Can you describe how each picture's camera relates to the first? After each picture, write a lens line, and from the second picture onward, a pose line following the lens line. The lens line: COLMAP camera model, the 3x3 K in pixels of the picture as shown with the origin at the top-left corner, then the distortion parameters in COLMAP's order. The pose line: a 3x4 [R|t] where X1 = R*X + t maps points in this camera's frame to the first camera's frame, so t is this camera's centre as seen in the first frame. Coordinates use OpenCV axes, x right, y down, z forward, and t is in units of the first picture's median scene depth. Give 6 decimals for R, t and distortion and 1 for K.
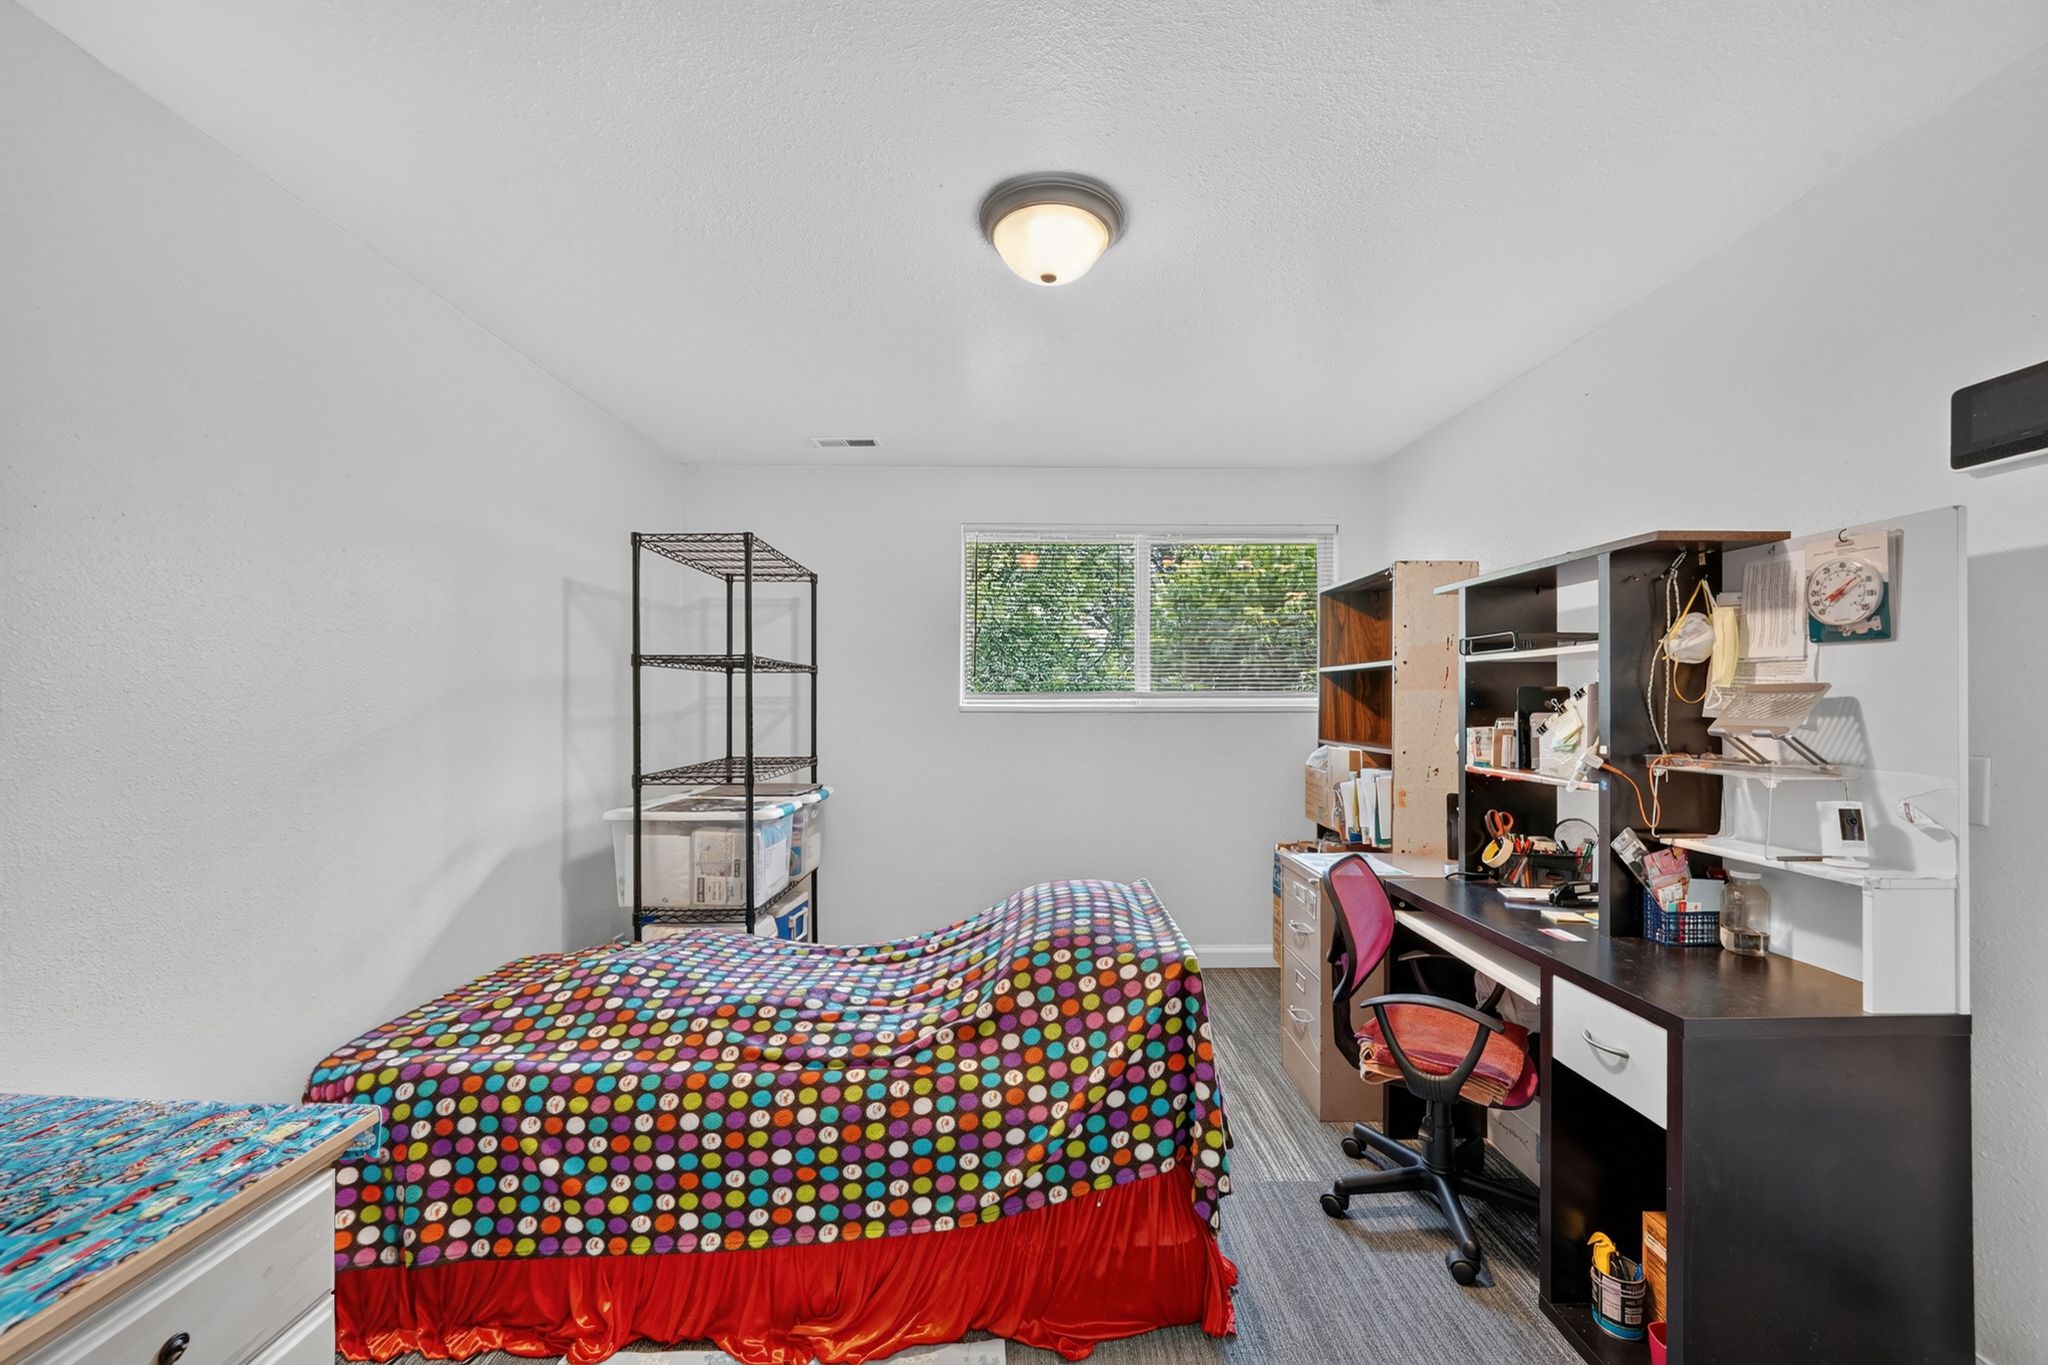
lens RADIAL K [[803.1, 0, 1021.8], [0, 803.1, 699.8], [0, 0, 1]] dist [-0.002159, 0.000131]
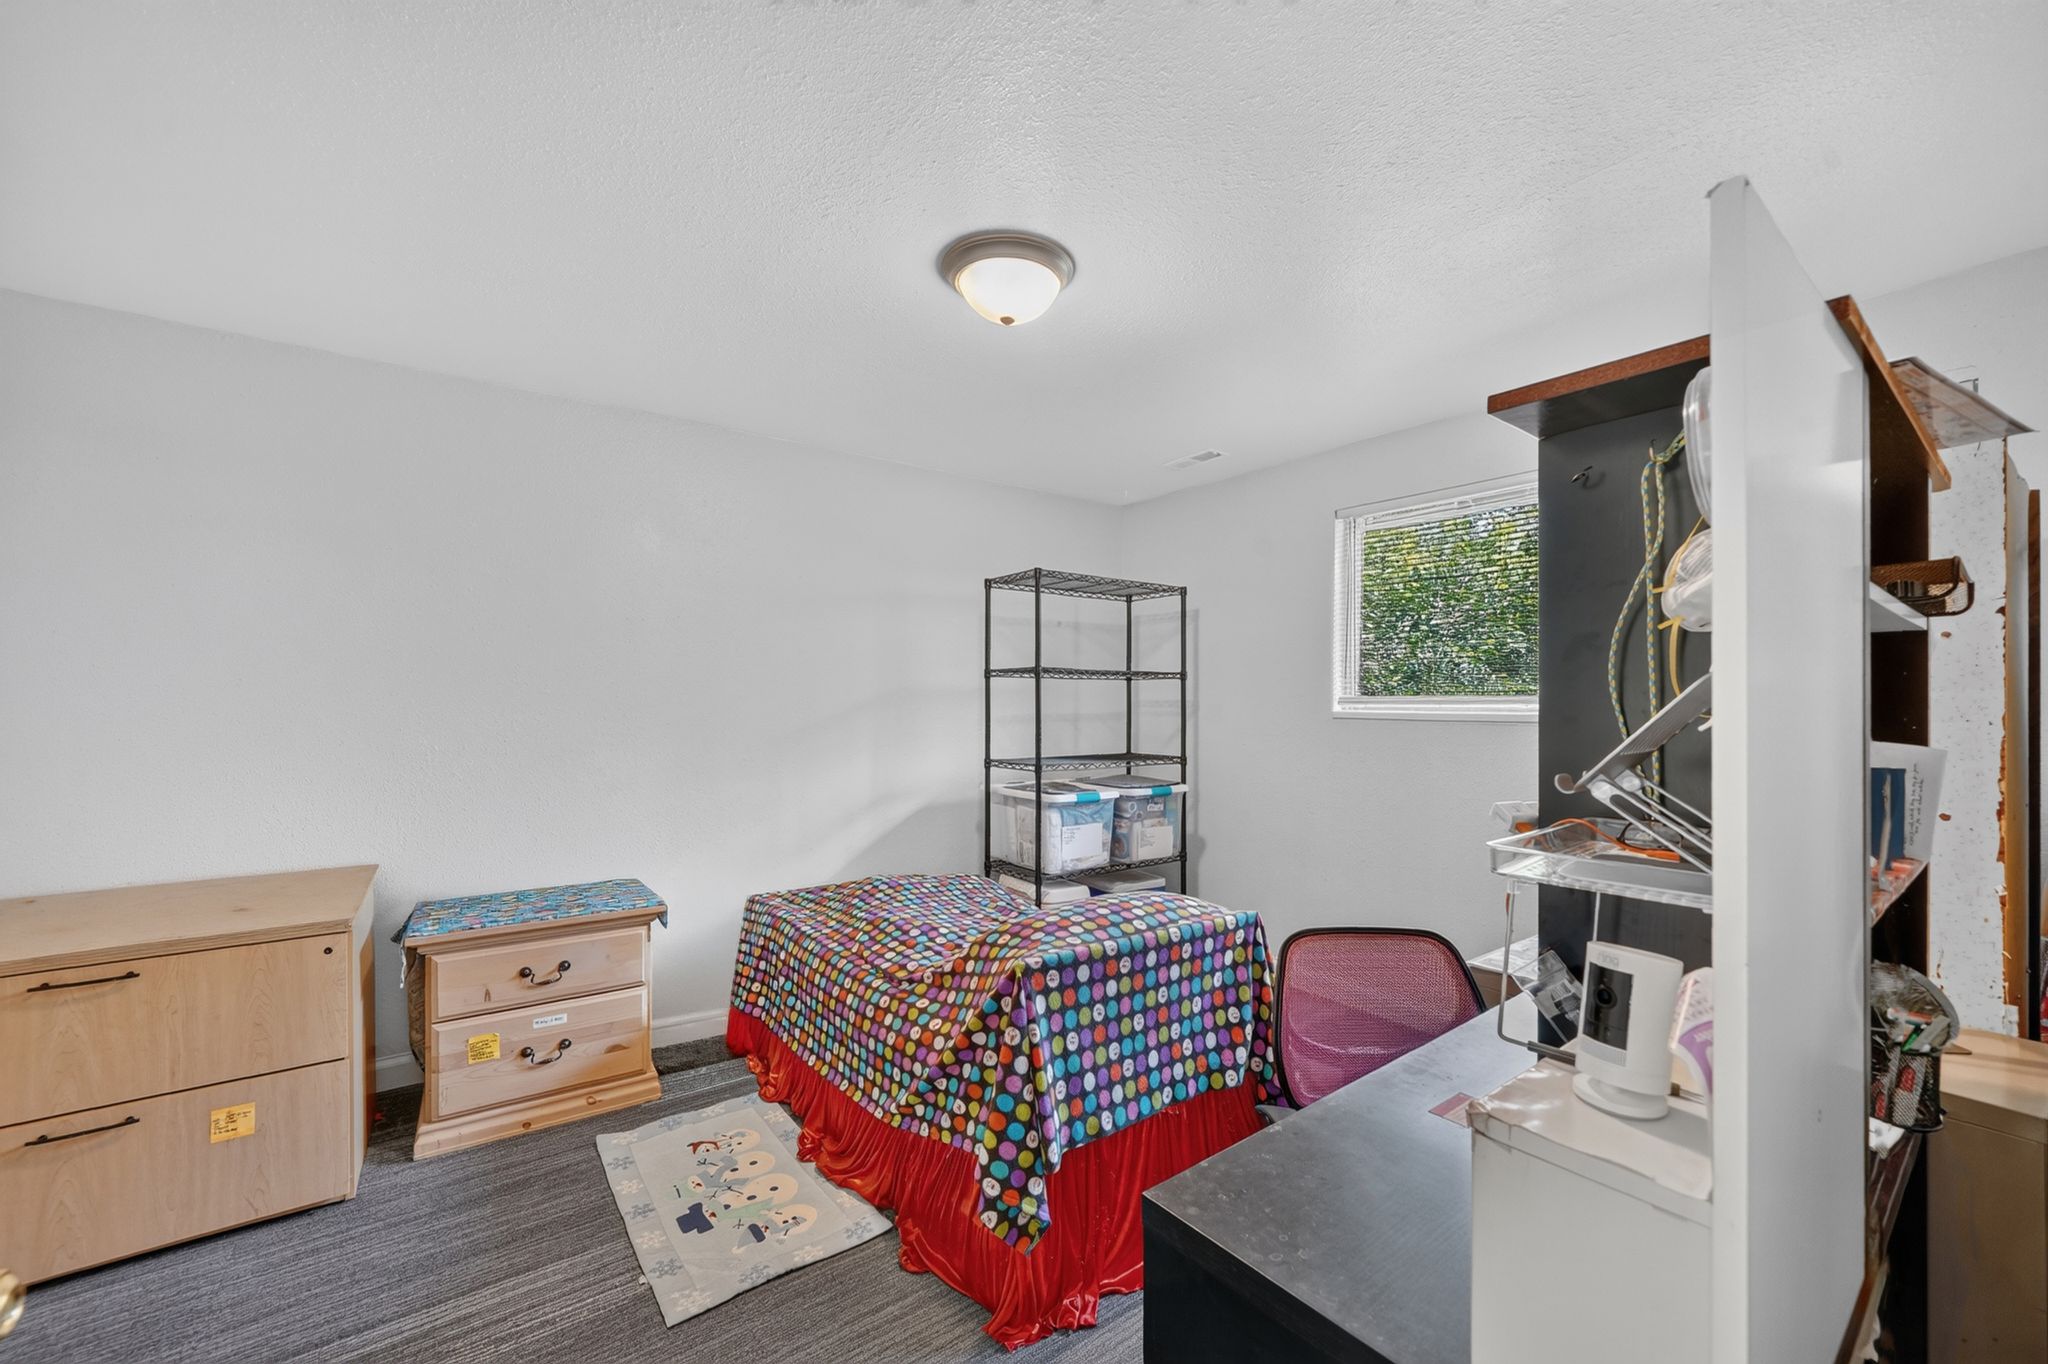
lens RADIAL K [[803.1, 0, 1021.8], [0, 803.1, 699.3], [0, 0, 1]] dist [-0.002159, 0.000131]
pose [[0.578460, 0.000575, -0.815710, 0.652667], [-0.004349, 0.999988, -0.002379, -0.002694], [0.815699, 0.004924, 0.578456, 0.267010]]
